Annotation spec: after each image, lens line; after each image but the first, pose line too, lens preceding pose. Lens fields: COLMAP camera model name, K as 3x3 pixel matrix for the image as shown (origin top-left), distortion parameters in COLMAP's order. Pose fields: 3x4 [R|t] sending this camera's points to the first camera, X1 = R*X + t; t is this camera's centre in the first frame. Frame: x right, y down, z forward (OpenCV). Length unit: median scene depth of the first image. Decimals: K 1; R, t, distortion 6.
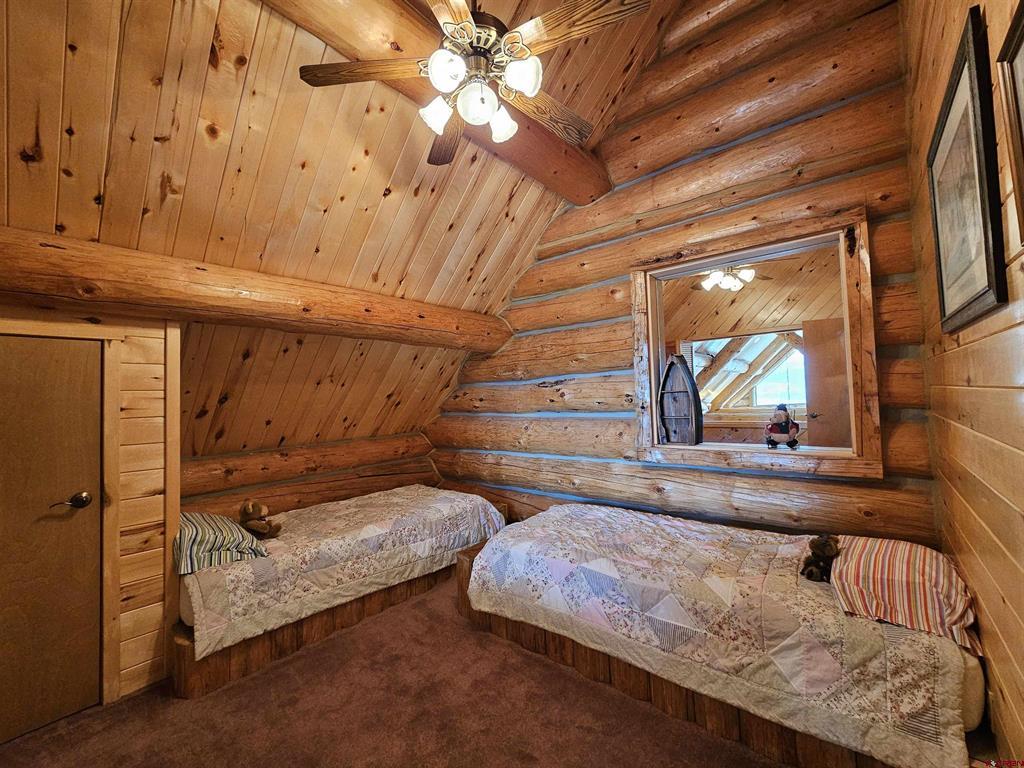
lens RADIAL K [[426.2, 0, 512.5], [0, 426.2, 383.7], [0, 0, 1]] dist [-0.000048, 0.001489]
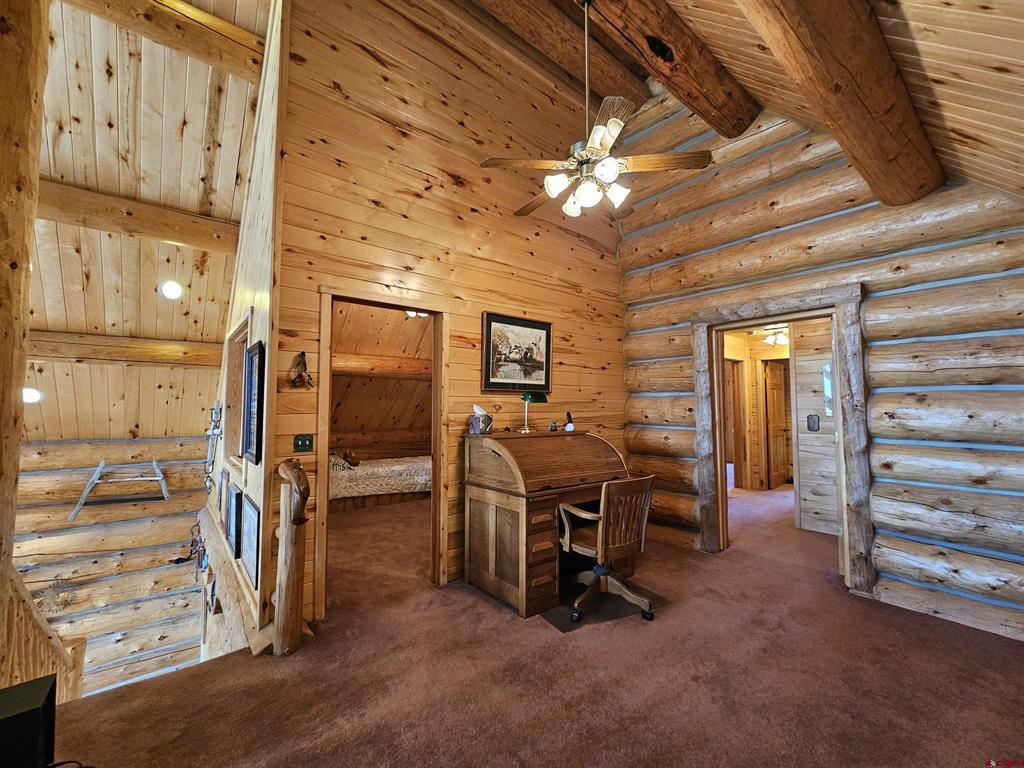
lens RADIAL K [[426.2, 0, 510.9], [0, 426.2, 384.1], [0, 0, 1]] dist [-0.000048, 0.001489]
pose [[0.982583, 0.025051, -0.184130, 0.606284], [-0.028735, 0.999436, -0.017369, -0.062270], [0.183591, 0.022358, 0.982748, -1.009767]]
